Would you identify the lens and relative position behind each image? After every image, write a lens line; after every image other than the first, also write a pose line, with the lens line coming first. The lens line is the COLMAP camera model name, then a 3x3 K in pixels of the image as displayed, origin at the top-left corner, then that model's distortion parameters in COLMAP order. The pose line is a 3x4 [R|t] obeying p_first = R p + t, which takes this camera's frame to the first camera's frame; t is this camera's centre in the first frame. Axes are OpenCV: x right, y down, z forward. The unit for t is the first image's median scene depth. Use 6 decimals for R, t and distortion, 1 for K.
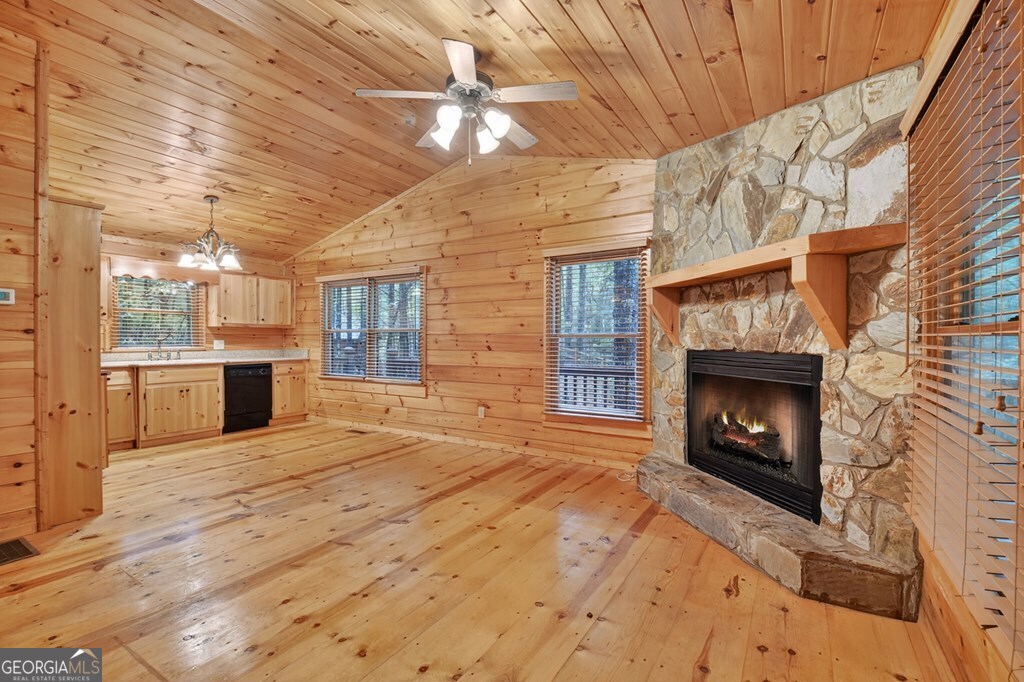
lens RADIAL K [[448.9, 0, 507.0], [0, 448.9, 351.0], [0, 0, 1]] dist [-0.017973, -0.009949]
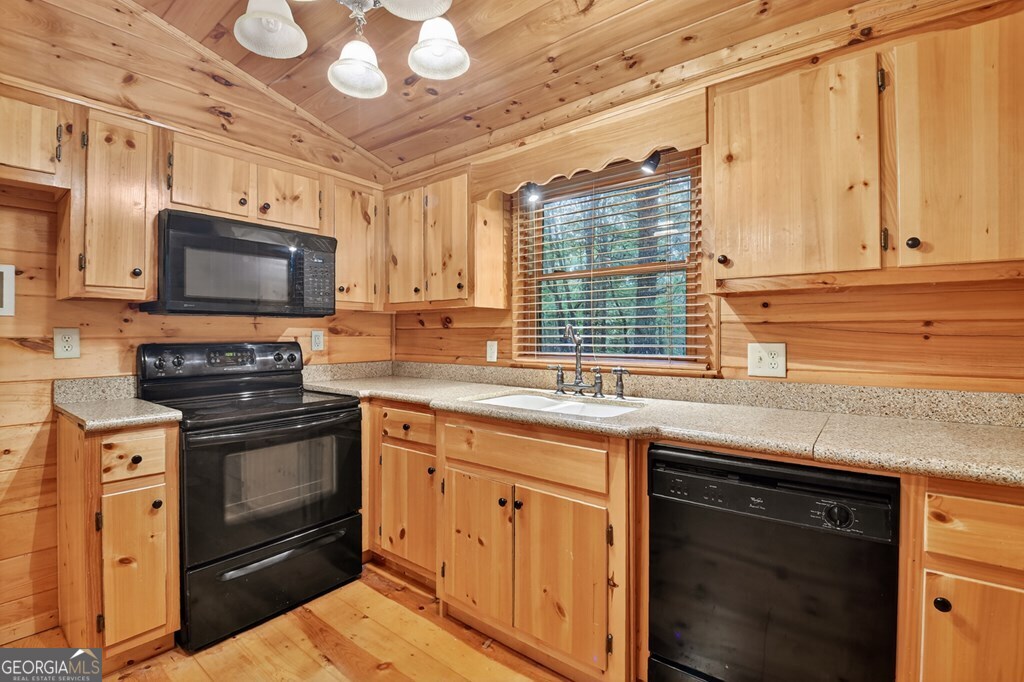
lens RADIAL K [[473.0, 0, 515.2], [0, 473.0, 331.7], [0, 0, 1]] dist [-0.000526, -0.000303]
pose [[-0.087598, -0.003566, -0.996150, -0.329101], [-0.023031, 0.999734, -0.001553, -0.027027], [0.995890, 0.022806, -0.087657, 0.862249]]
